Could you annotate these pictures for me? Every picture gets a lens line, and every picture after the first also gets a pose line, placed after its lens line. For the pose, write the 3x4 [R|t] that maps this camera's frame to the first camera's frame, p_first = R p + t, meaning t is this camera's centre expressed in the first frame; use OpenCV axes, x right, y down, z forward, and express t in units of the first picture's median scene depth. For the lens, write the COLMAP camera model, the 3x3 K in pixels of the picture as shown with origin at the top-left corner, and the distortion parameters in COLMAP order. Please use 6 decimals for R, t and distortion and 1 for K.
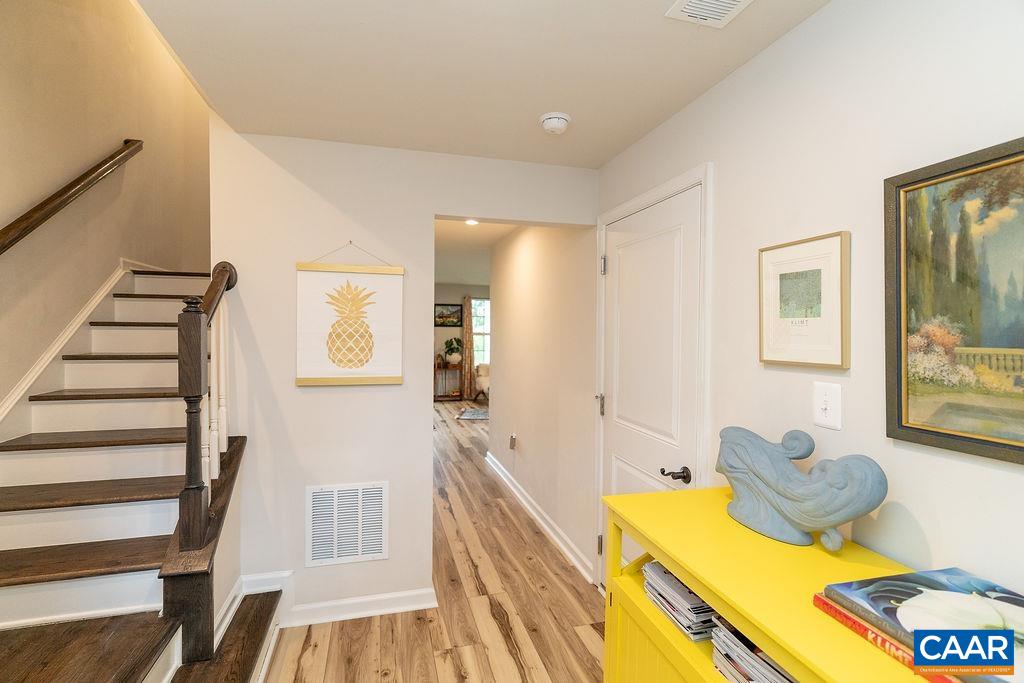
lens RADIAL K [[459.6, 0, 509.3], [0, 459.6, 334.3], [0, 0, 1]] dist [-0.003822, 0.000636]
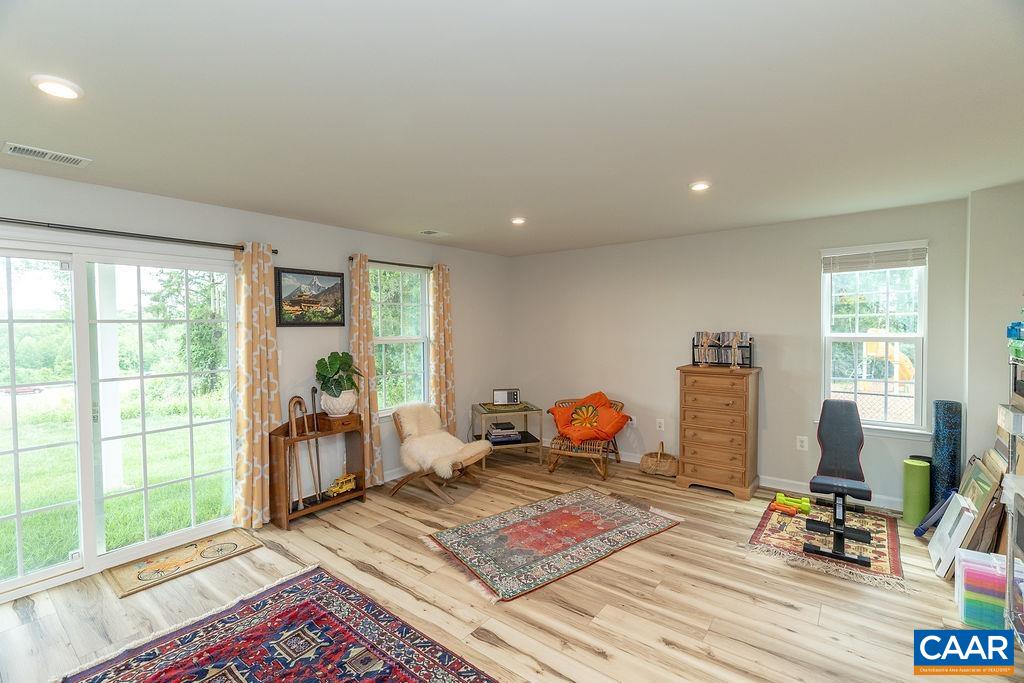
lens RADIAL K [[459.6, 0, 509.3], [0, 459.6, 334.3], [0, 0, 1]] dist [-0.003822, 0.000636]
pose [[0.806251, -0.023747, 0.591097, -0.235512], [0.017028, 0.999712, 0.016936, -0.013086], [-0.591328, -0.003589, 0.806423, 0.569916]]
